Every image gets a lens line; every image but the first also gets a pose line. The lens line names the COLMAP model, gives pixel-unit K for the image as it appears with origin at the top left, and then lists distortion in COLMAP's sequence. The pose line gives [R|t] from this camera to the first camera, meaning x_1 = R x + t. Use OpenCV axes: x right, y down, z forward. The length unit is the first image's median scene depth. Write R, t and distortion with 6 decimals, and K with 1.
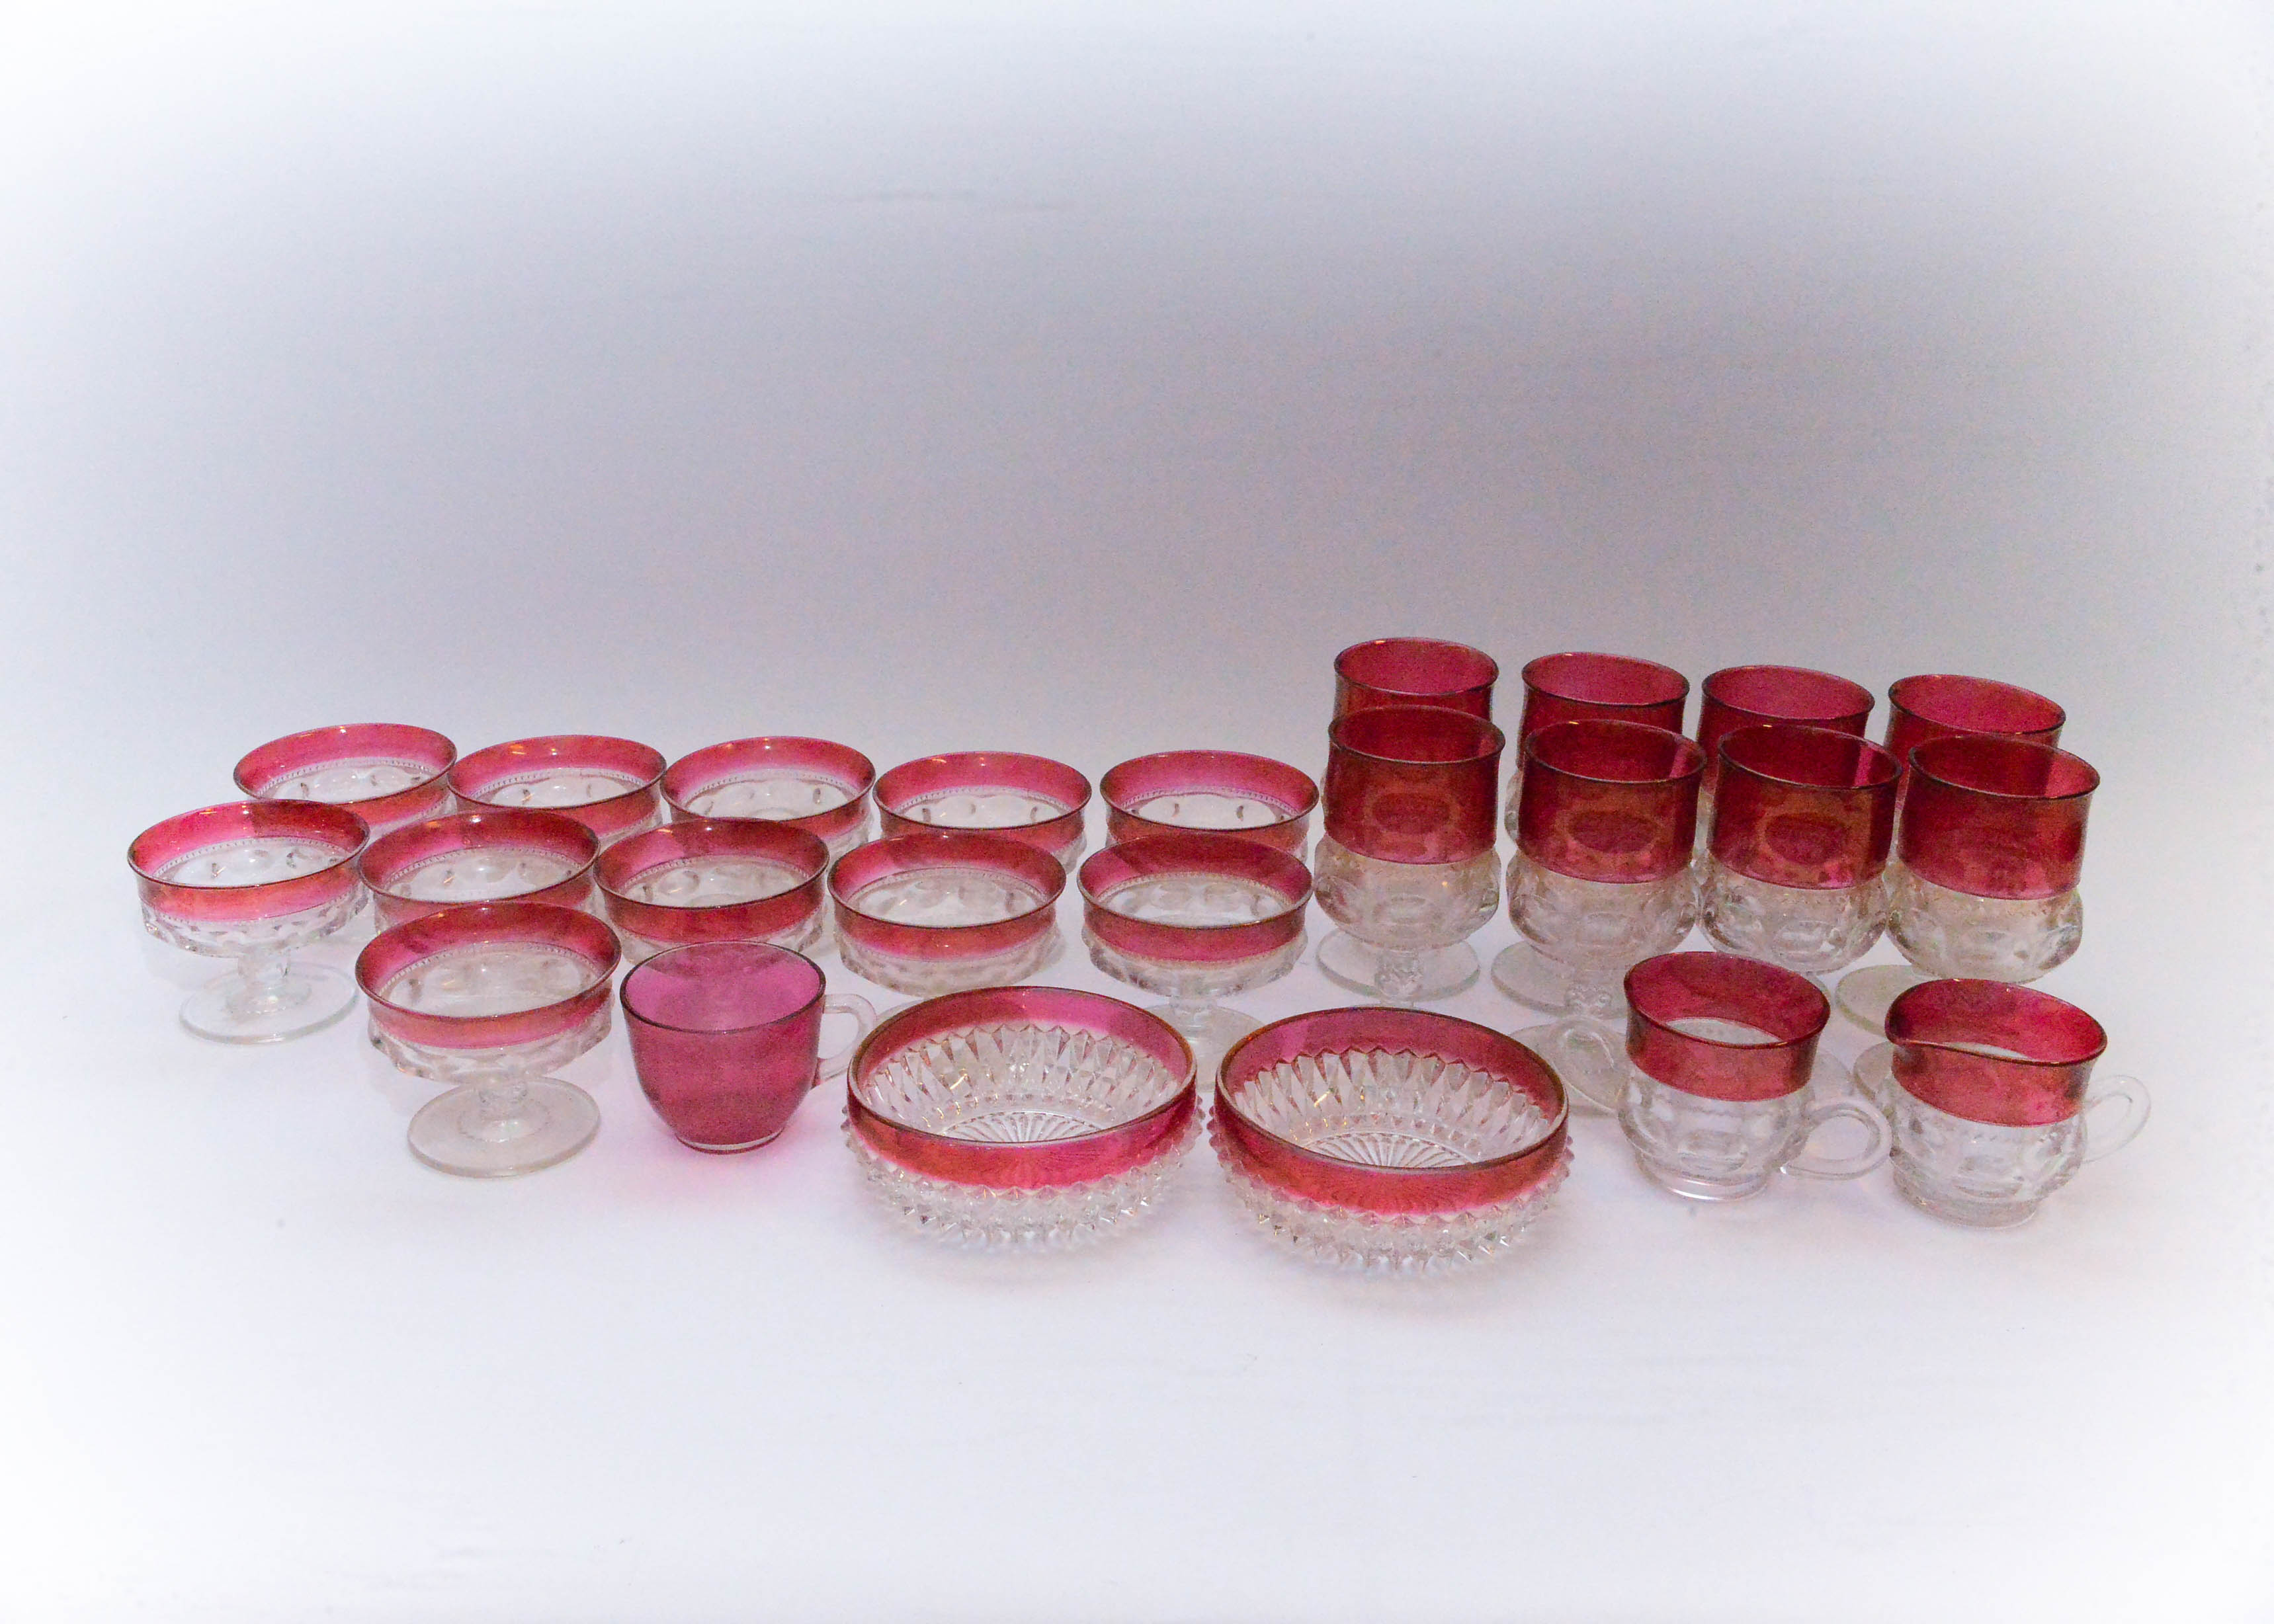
lens RADIAL K [[2658.6, 0, 1137.0], [0, 2658.6, 812.0], [0, 0, 1]] dist [0.019646, 0.005127]
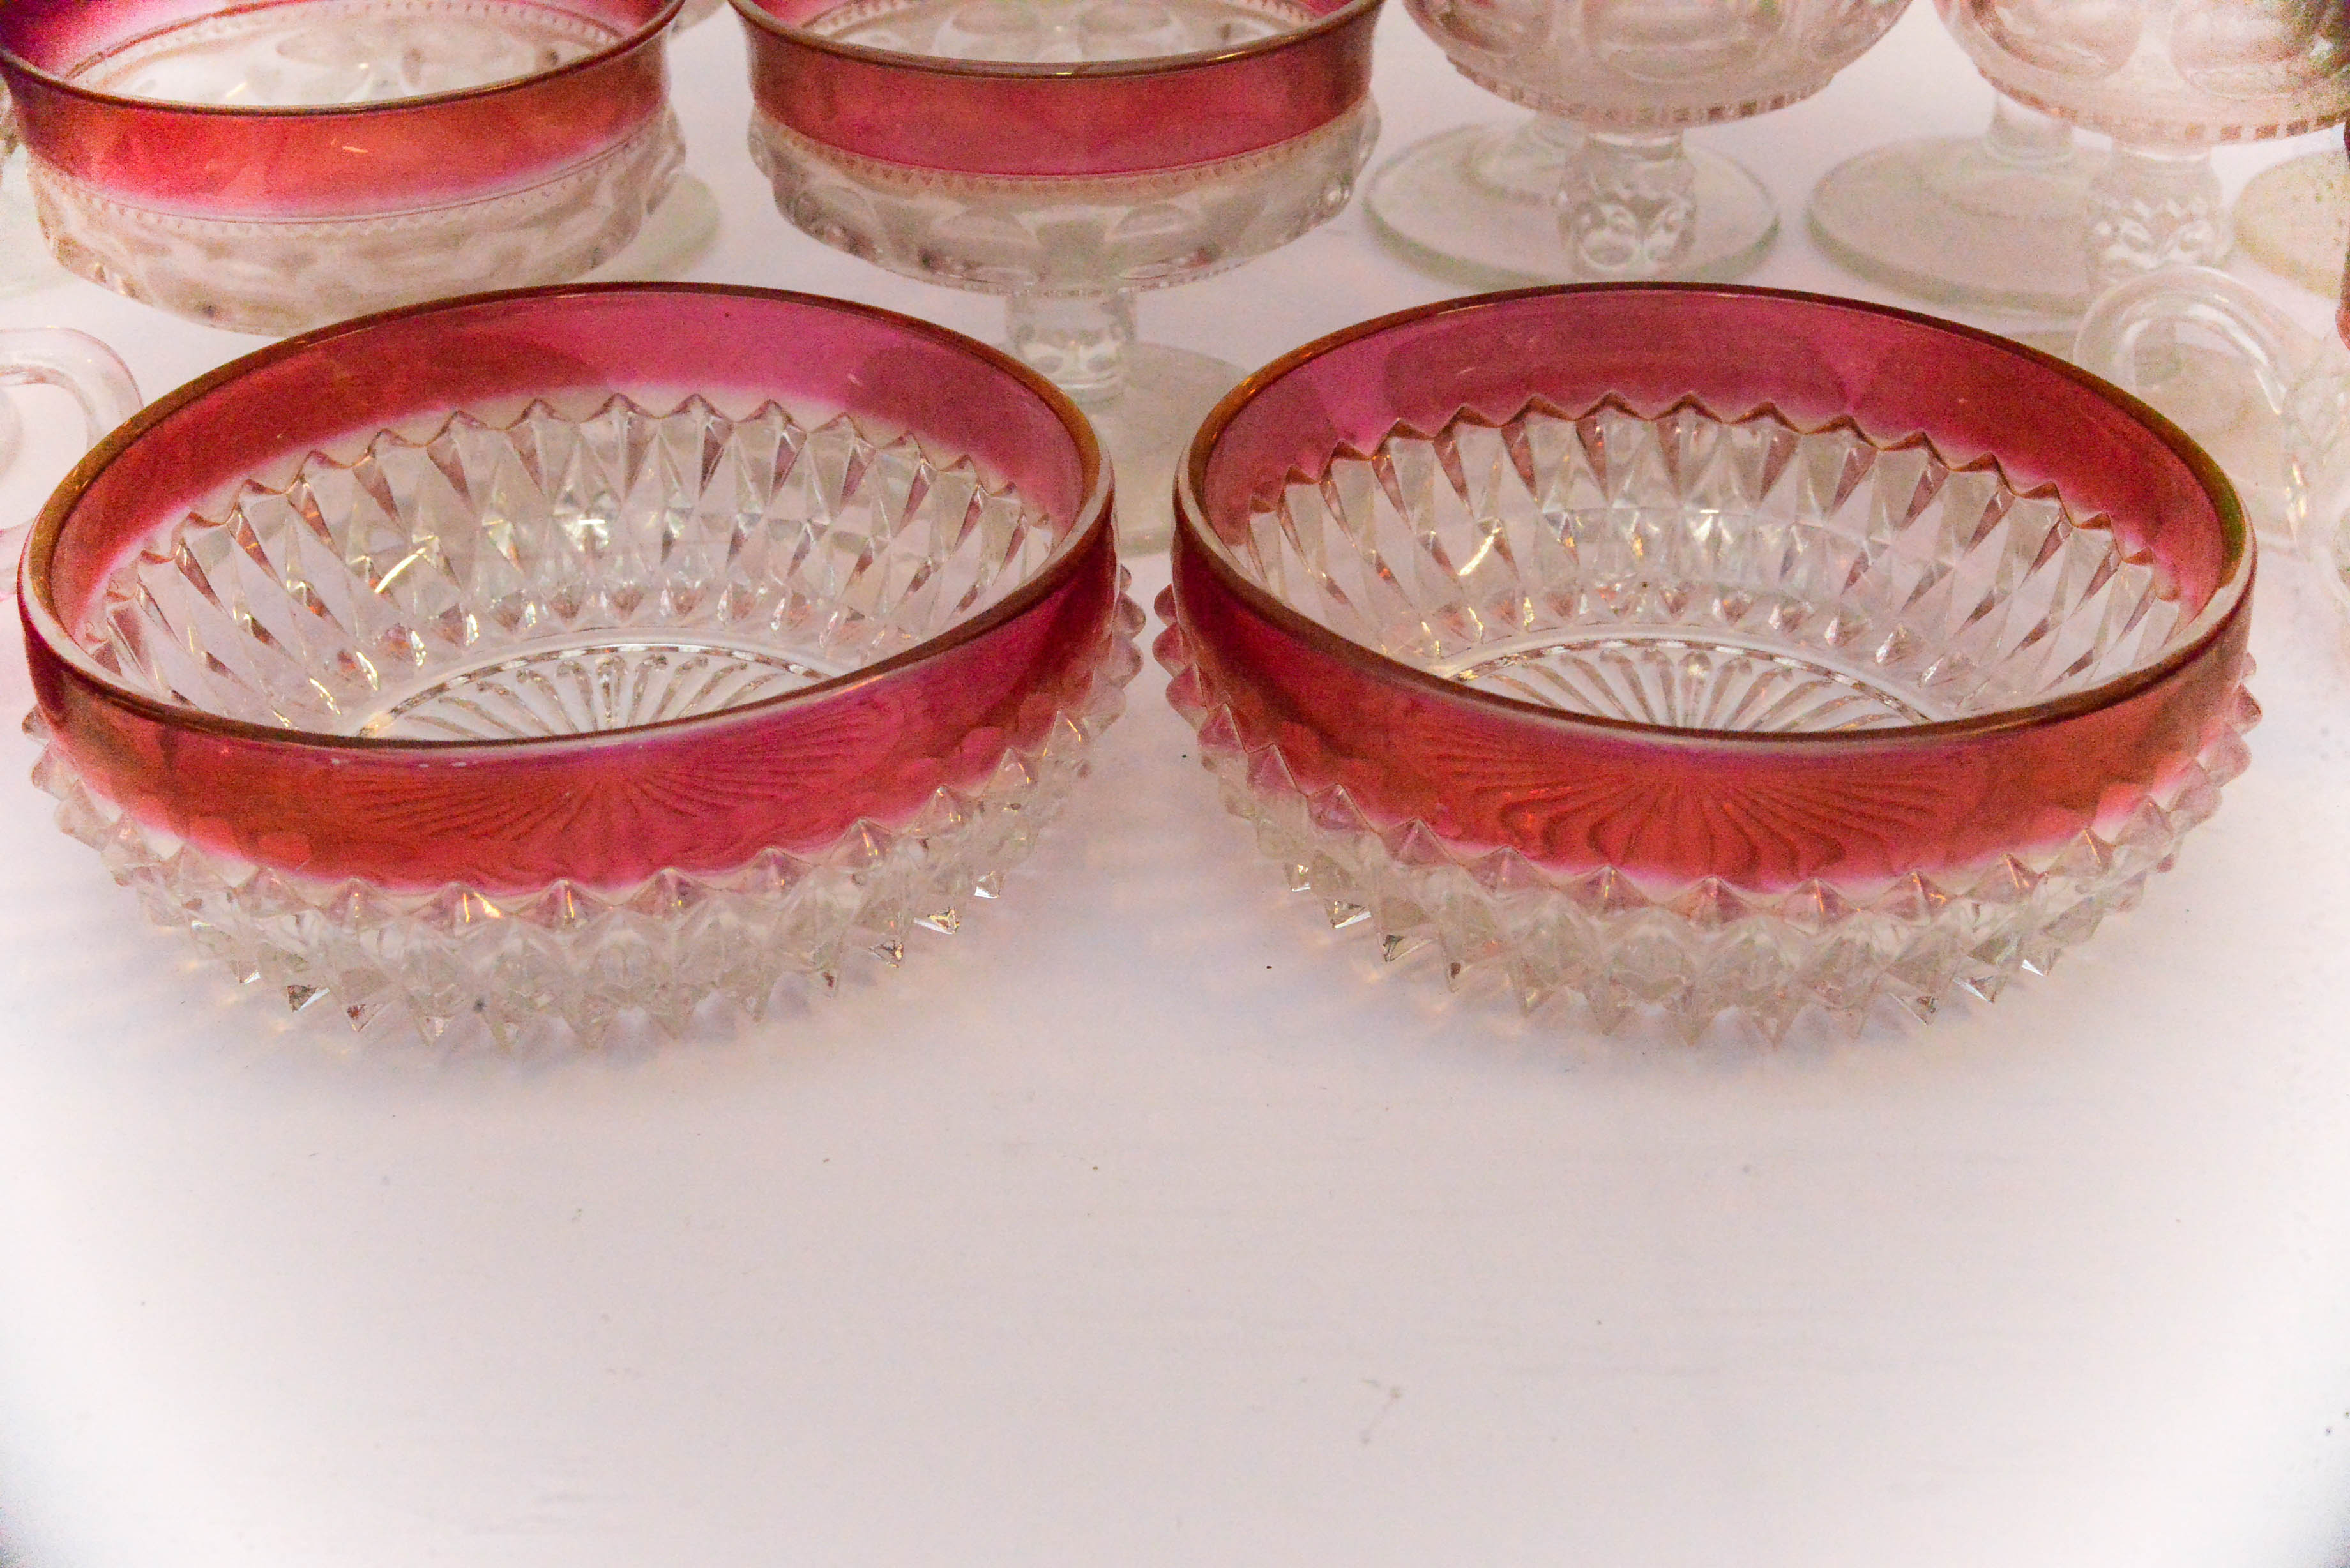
lens RADIAL K [[3716.8, 0, 1134.1], [0, 3716.8, 785.4], [0, 0, 1]] dist [0.028816, 0.050231]
pose [[0.996141, -0.069138, 0.054070, -0.002341], [0.060710, 0.987654, 0.144409, 0.064500], [-0.063387, -0.140569, 0.988040, 0.512987]]
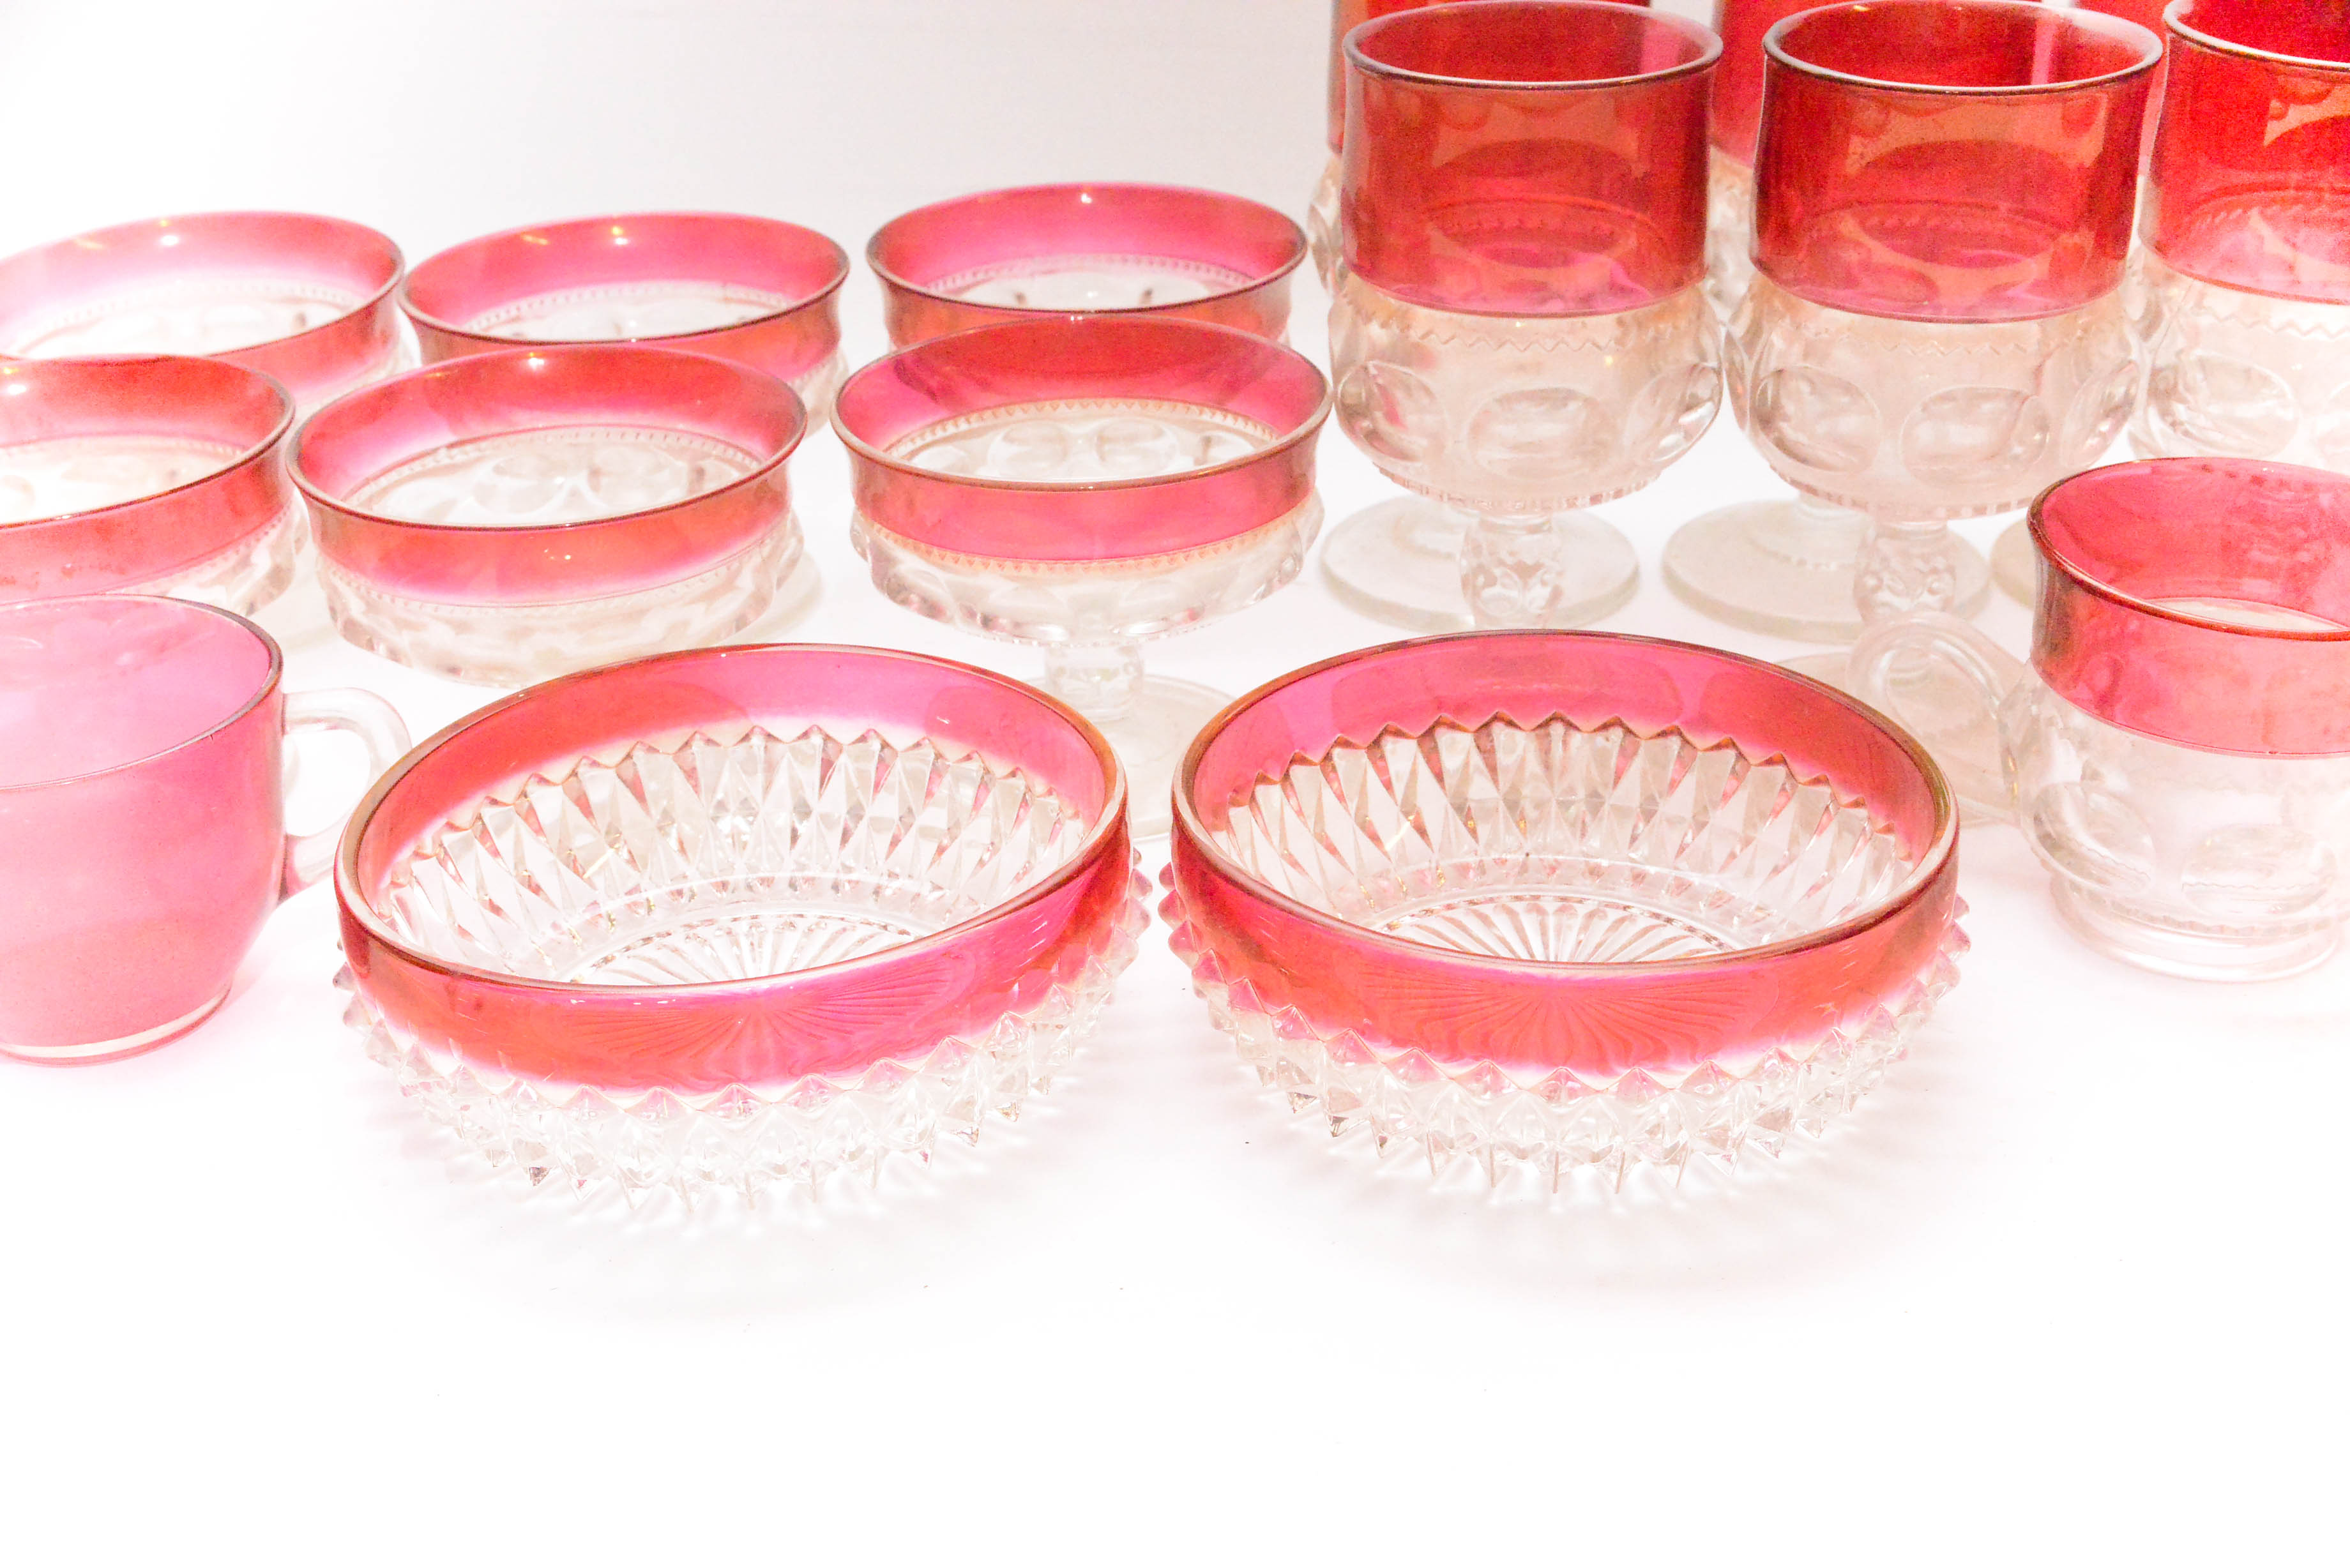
lens RADIAL K [[3254.1, 0, 1175.0], [0, 3254.1, 784.0], [0, 0, 1]] dist [-0.014070, -0.014854]
pose [[0.994435, -0.082241, 0.065837, -0.005264], [0.077437, 0.994360, 0.072463, 0.054502], [-0.071425, -0.066962, 0.995196, 0.431360]]
